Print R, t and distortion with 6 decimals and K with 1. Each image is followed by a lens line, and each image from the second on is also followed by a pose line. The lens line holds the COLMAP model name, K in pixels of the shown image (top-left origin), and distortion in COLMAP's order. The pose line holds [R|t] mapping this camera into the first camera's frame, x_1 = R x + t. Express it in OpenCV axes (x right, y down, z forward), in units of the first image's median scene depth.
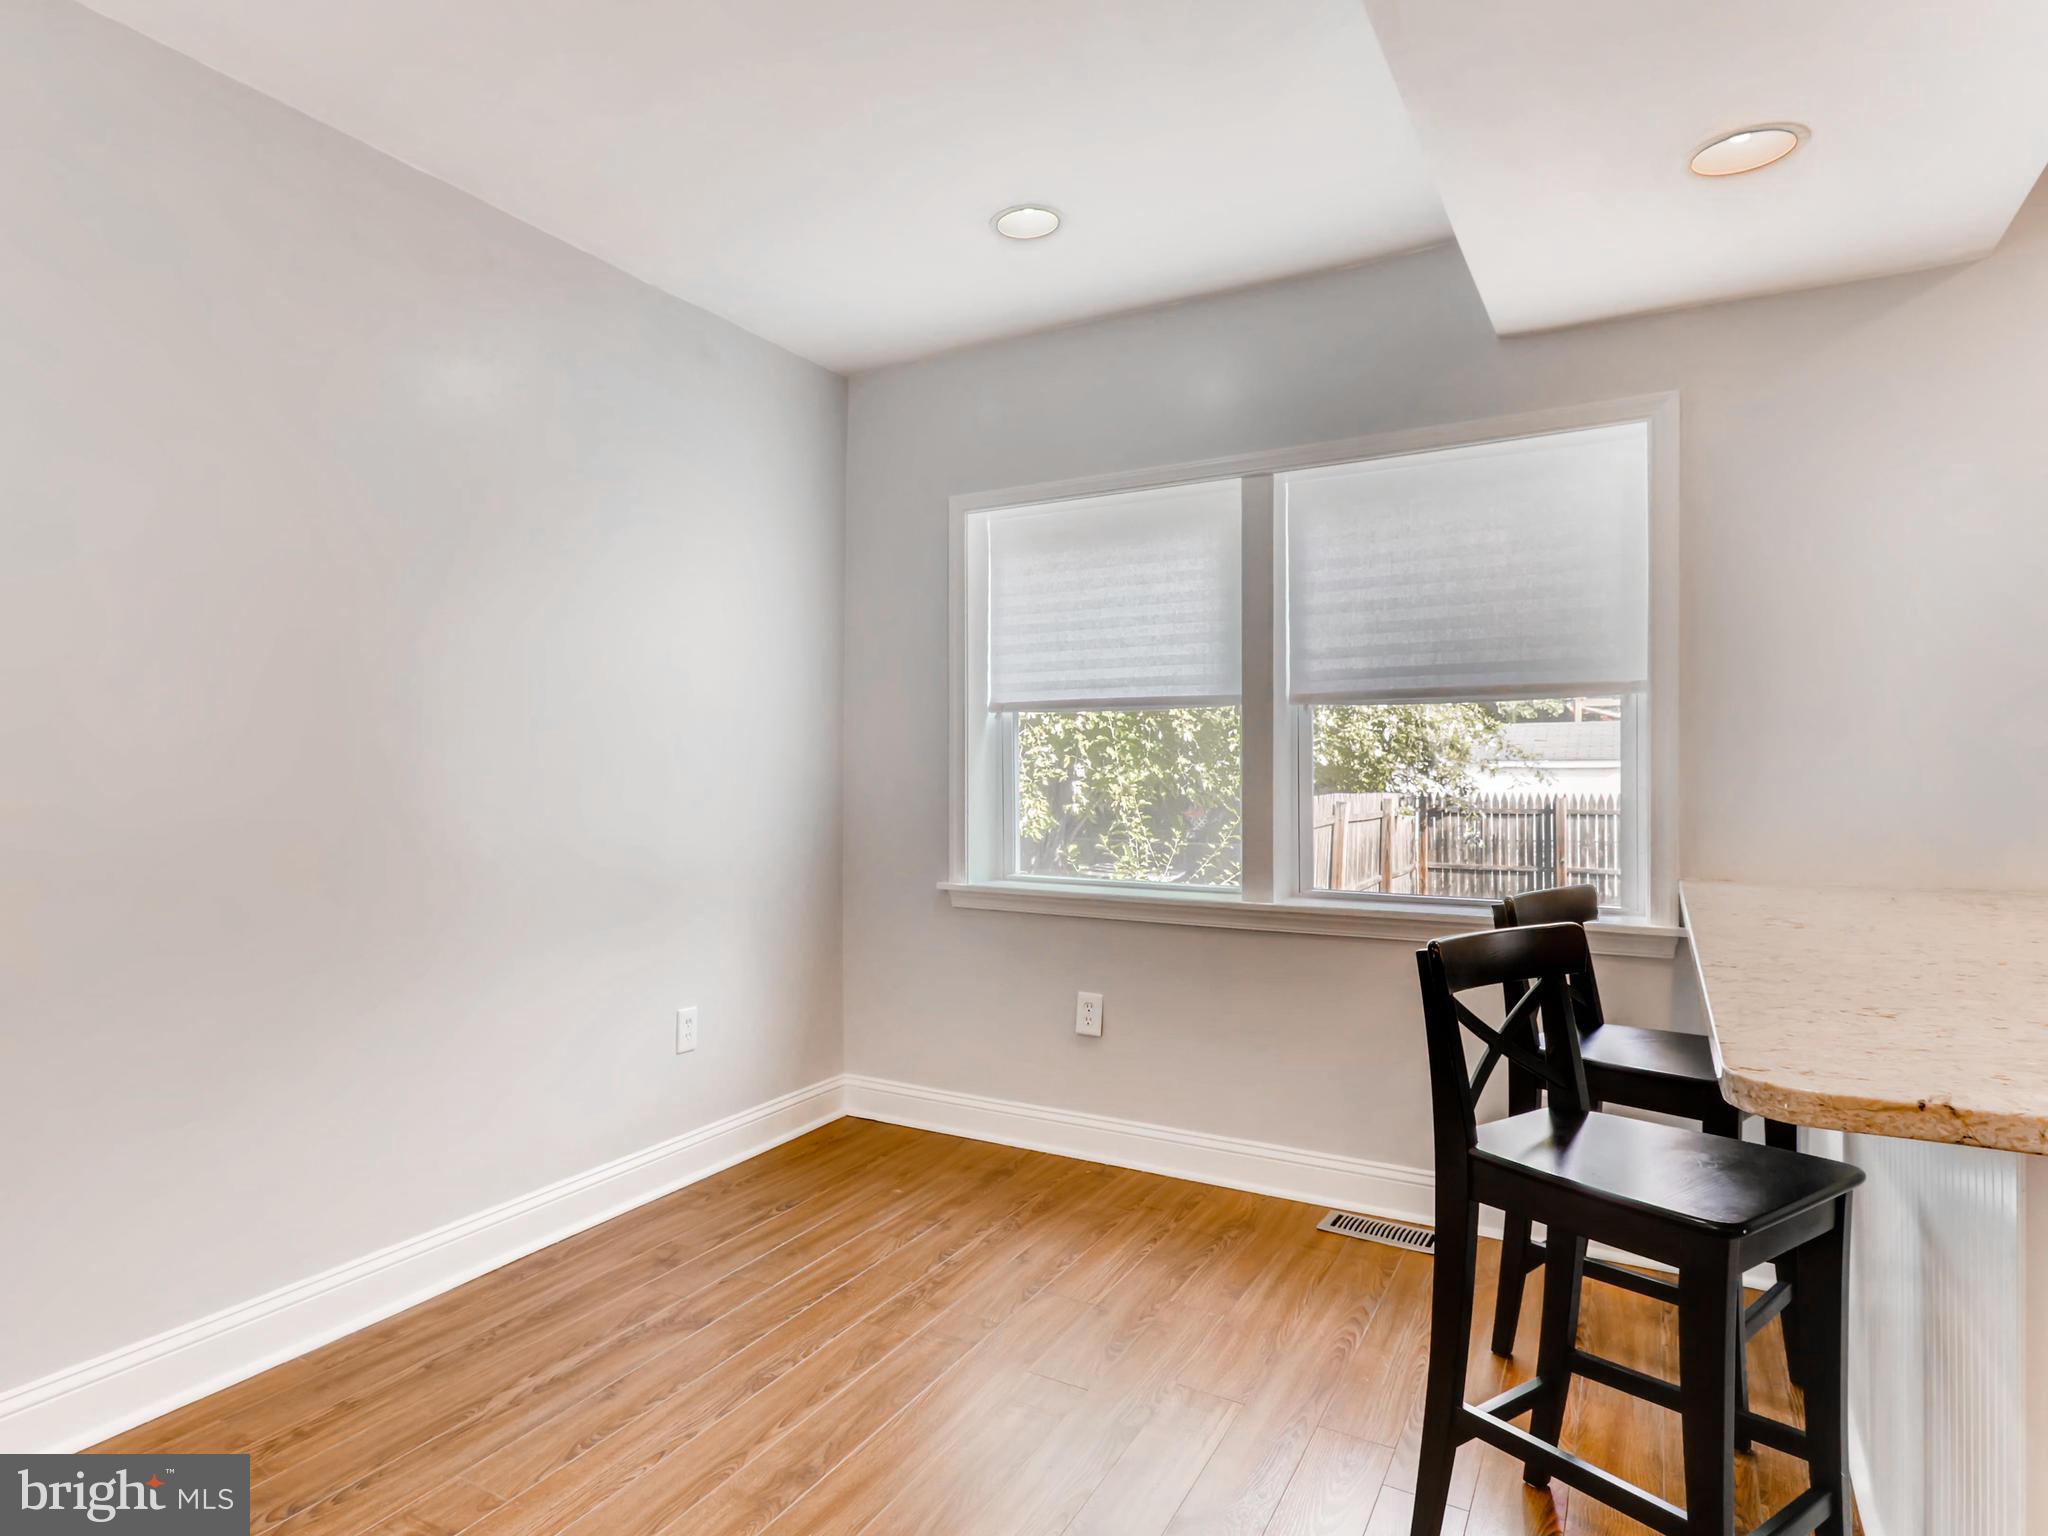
lens RADIAL K [[1189.0, 0, 927.0], [0, 1189.0, 749.4], [0, 0, 1]] dist [0.014494, -0.002032]
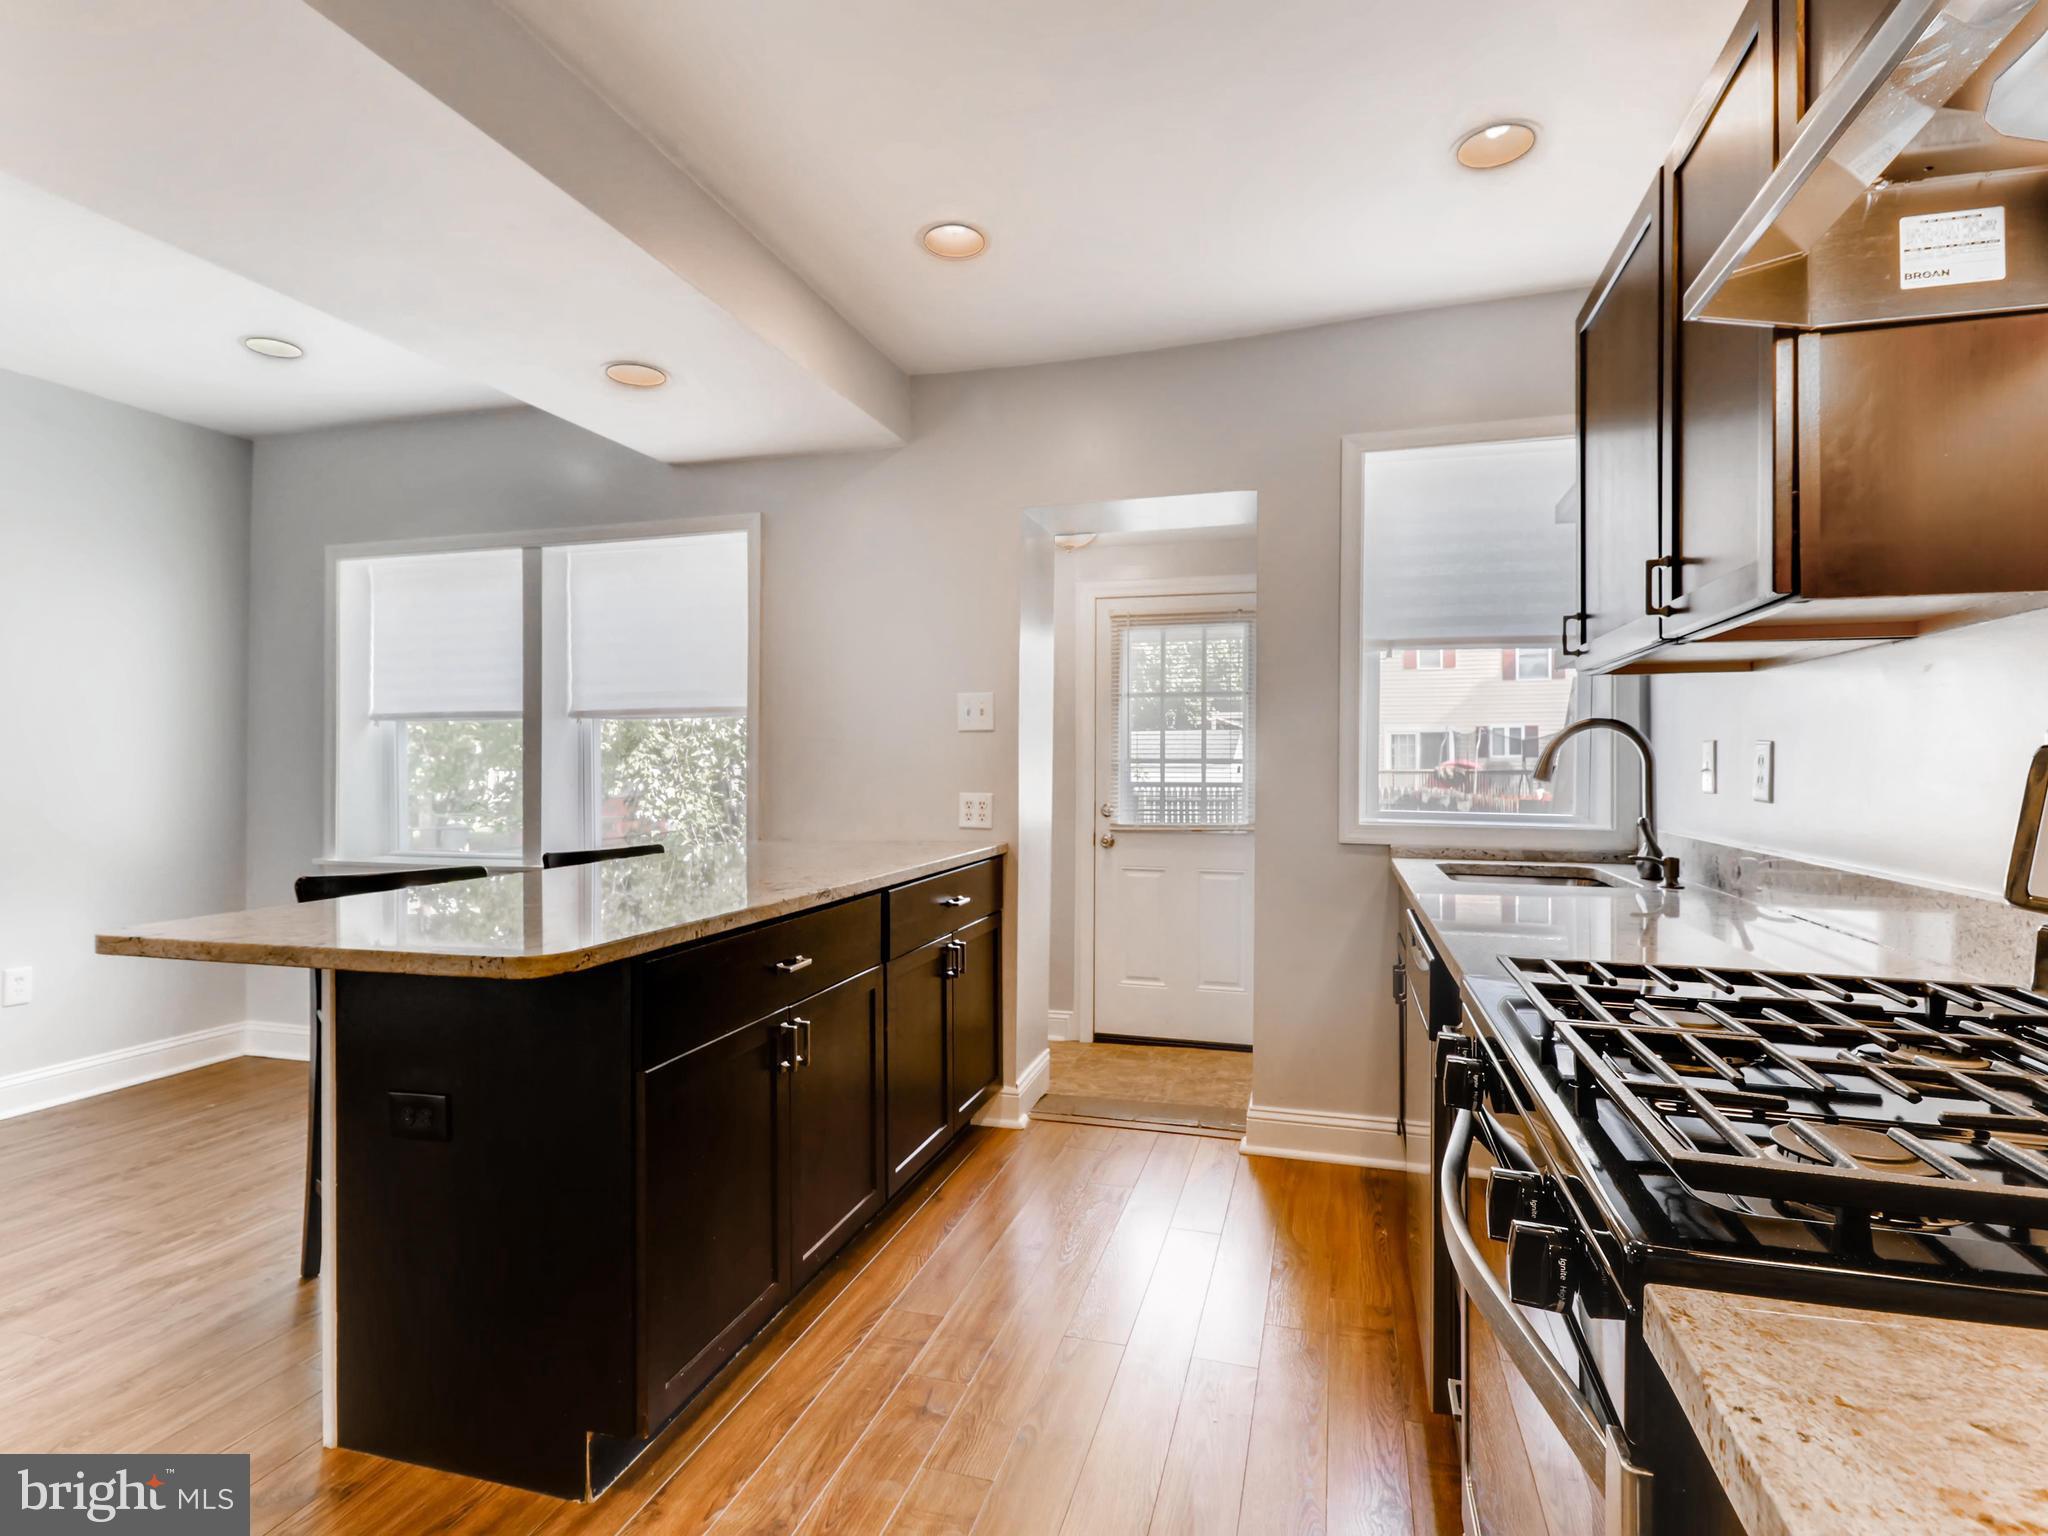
lens RADIAL K [[1040.8, 0, 1033.3], [0, 1040.8, 758.6], [0, 0, 1]] dist [0.004222, -0.002178]
pose [[0.961475, 0.002404, 0.274883, 0.453513], [-0.004254, 0.999972, 0.006133, -0.002280], [-0.274860, -0.007066, 0.961458, -0.257105]]
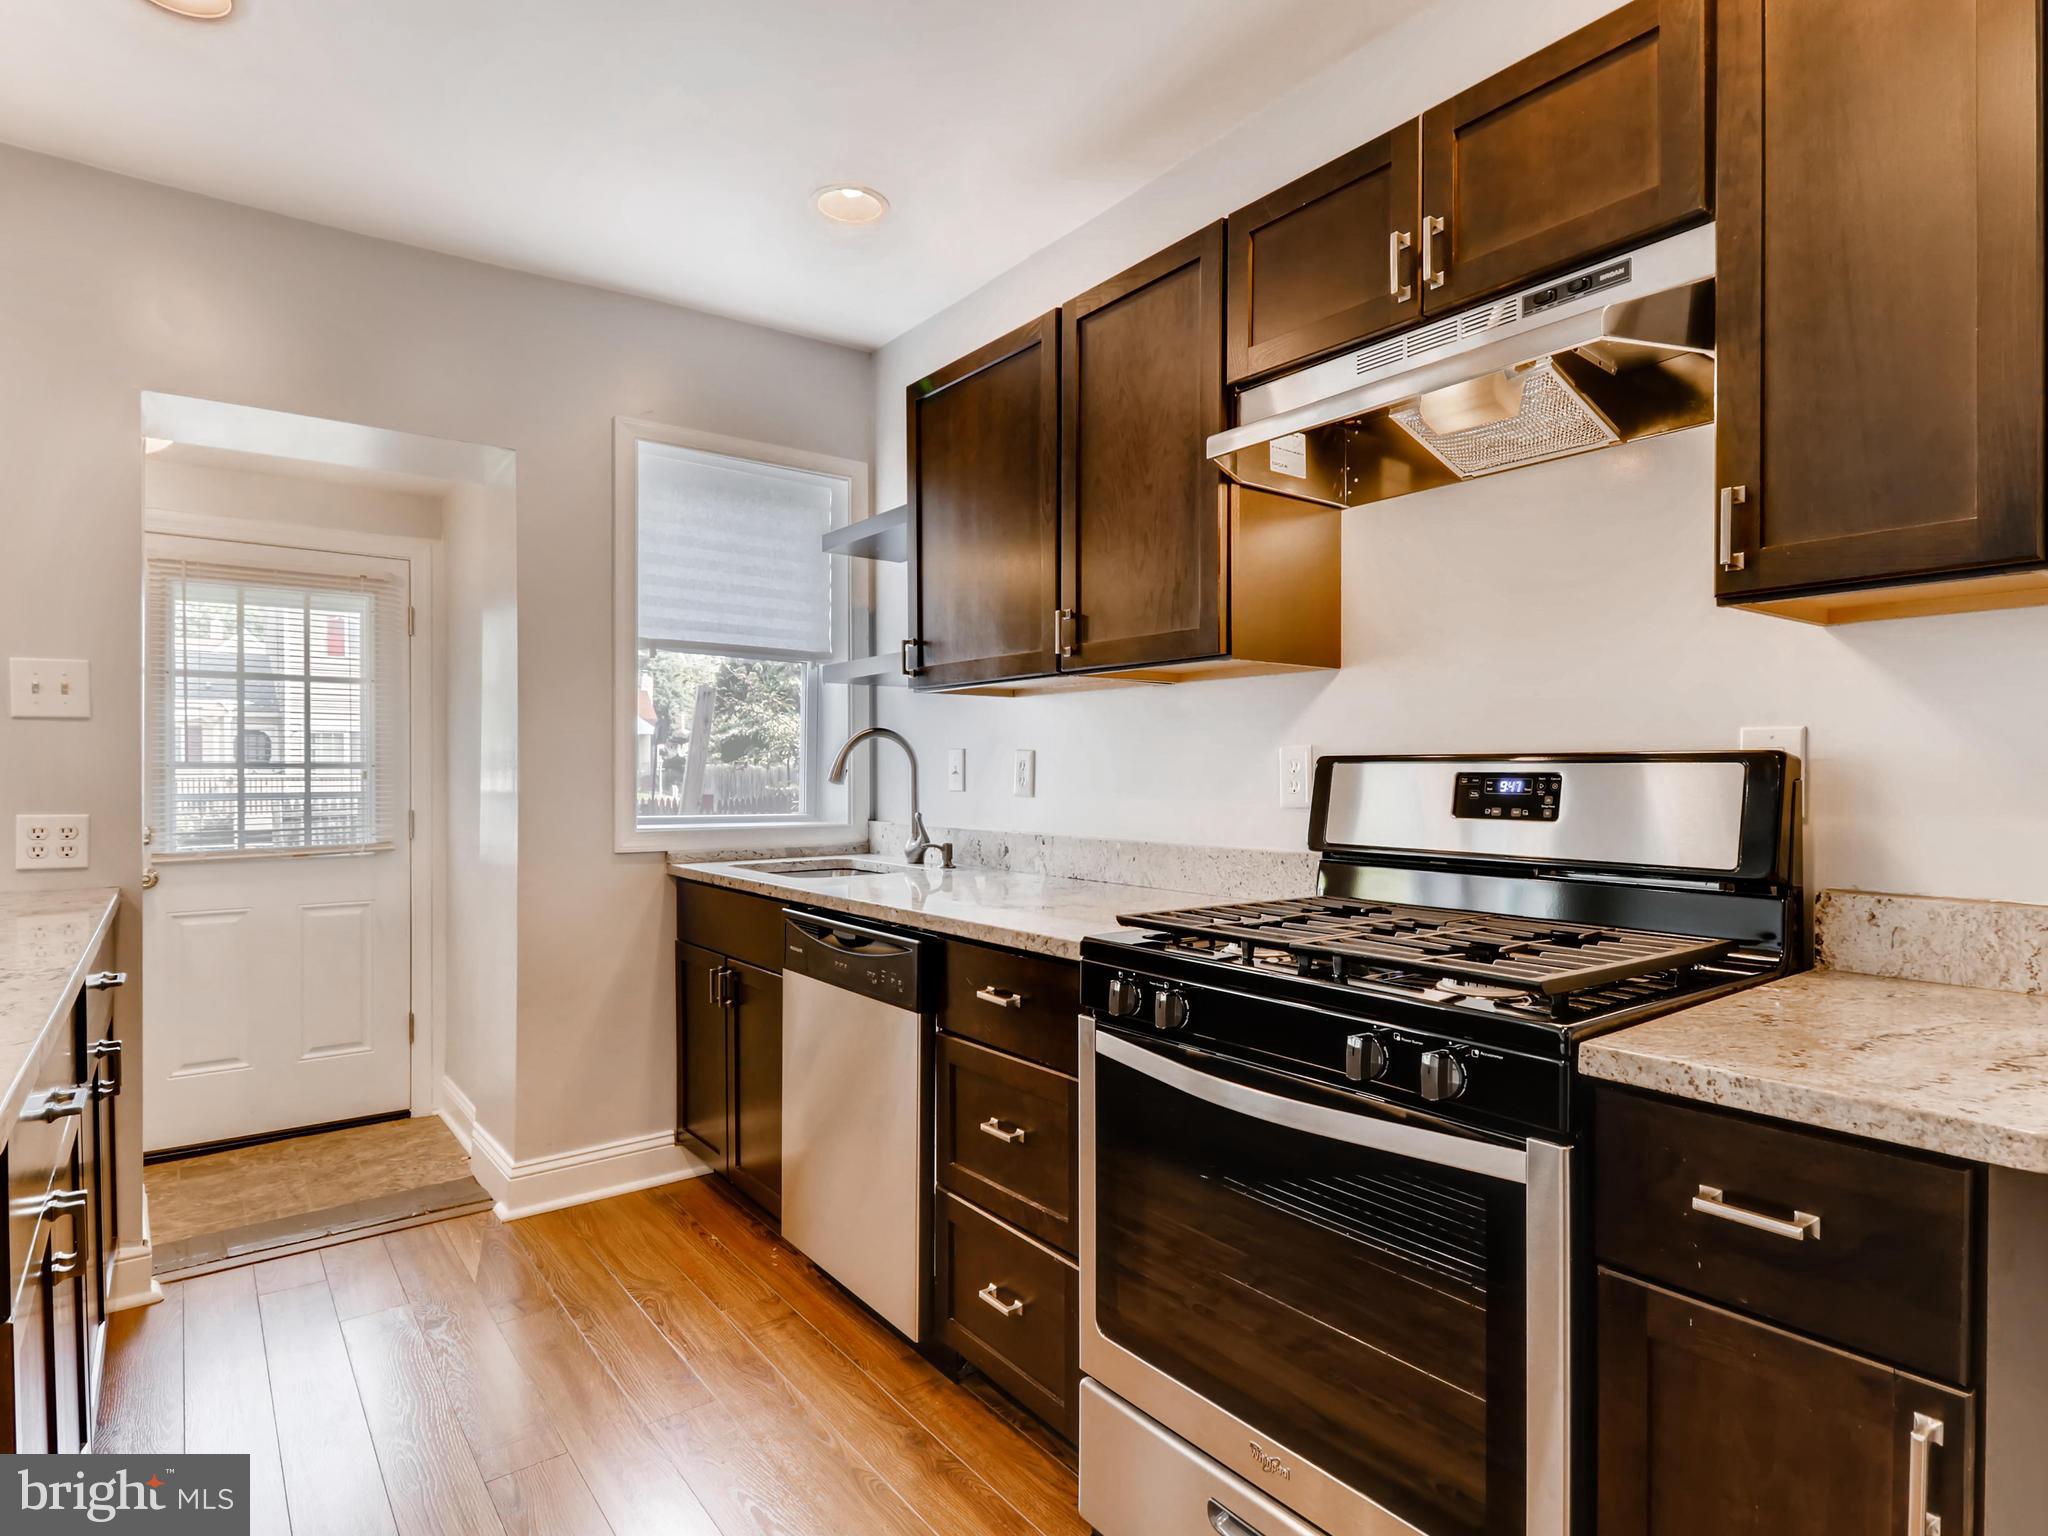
lens RADIAL K [[1101.9, 0, 1061.5], [0, 1101.9, 774.2], [0, 0, 1]] dist [0.011312, -0.002842]
pose [[0.332303, -0.006662, 0.943149, 0.249632], [-0.010134, 0.999892, 0.010634, -0.001445], [-0.943118, -0.013091, 0.332200, -0.108963]]
